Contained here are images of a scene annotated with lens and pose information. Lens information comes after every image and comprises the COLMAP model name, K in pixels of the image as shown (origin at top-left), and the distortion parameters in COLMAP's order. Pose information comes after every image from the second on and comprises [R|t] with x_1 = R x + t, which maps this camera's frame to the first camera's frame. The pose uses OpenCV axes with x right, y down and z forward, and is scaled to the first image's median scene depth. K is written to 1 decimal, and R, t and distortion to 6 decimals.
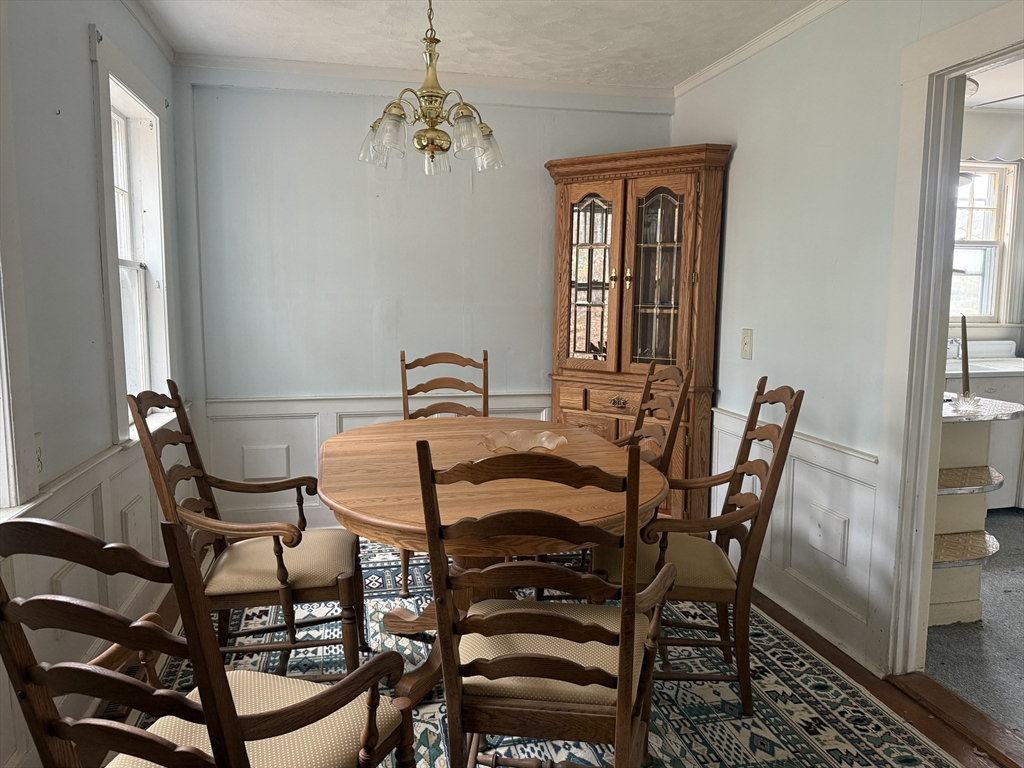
lens RADIAL K [[750.0, 0, 512.0], [0, 750.0, 384.0], [0, 0, 1]] dist [0.125854, -0.226383]
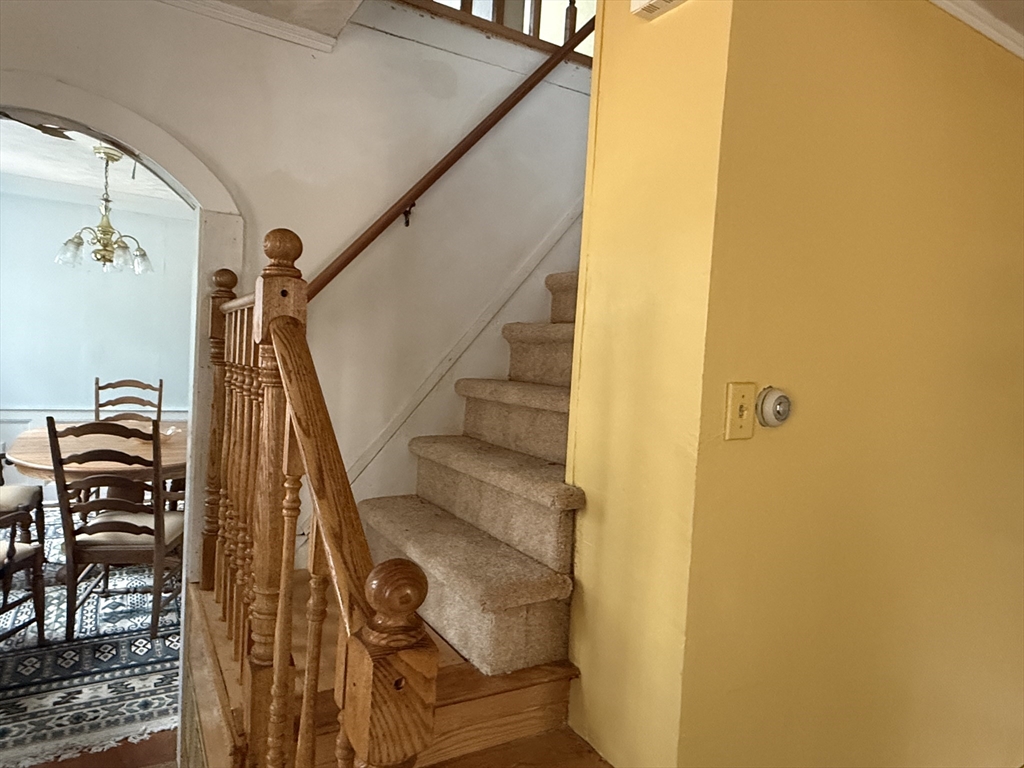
lens RADIAL K [[648.7, 0, 512.0], [0, 648.7, 384.0], [0, 0, 1]] dist [0.000300, 0.003267]
pose [[0.944028, 0.037494, 0.327727, 0.296588], [-0.020417, 0.998256, -0.055396, 0.033085], [-0.329232, 0.045604, 0.943147, -0.682341]]
